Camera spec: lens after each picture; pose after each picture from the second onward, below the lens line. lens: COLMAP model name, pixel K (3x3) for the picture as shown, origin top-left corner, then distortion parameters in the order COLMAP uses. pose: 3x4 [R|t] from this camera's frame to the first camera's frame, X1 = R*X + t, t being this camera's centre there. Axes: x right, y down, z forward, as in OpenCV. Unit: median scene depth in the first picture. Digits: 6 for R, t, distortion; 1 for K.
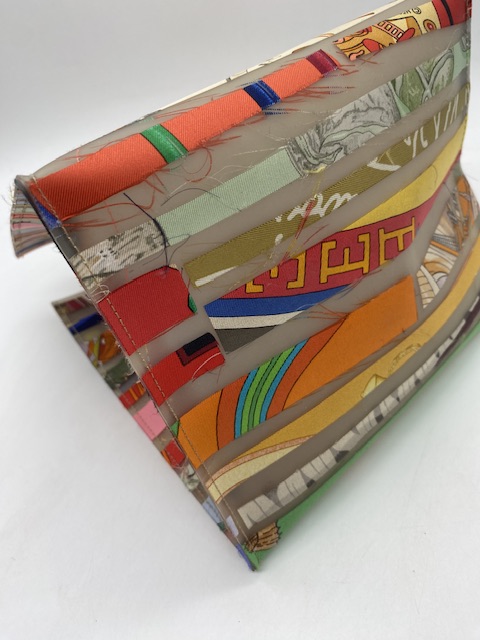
lens RADIAL K [[477.5, 0, 240.0], [0, 477.5, 320.0], [0, 0, 1]] dist [0.013277, 0.001297]
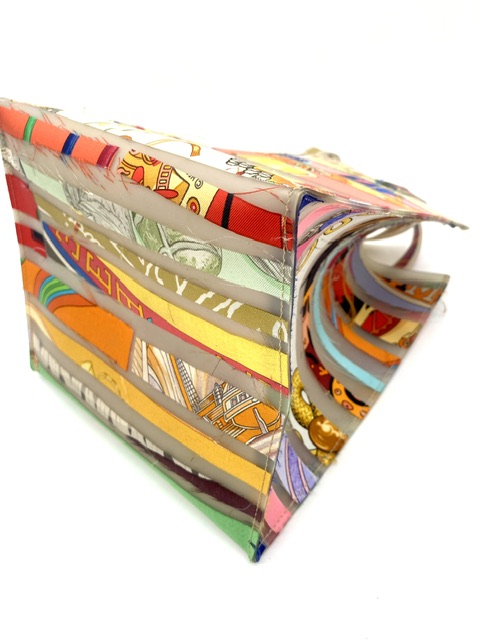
lens RADIAL K [[477.5, 0, 239.9], [0, 477.5, 320.0], [0, 0, 1]] dist [0.013277, 0.001297]
pose [[0.158262, 0.790512, -0.591645, 1.147701], [-0.607991, 0.550150, 0.572435, -1.093481], [0.778010, 0.269120, 0.567692, 0.629107]]
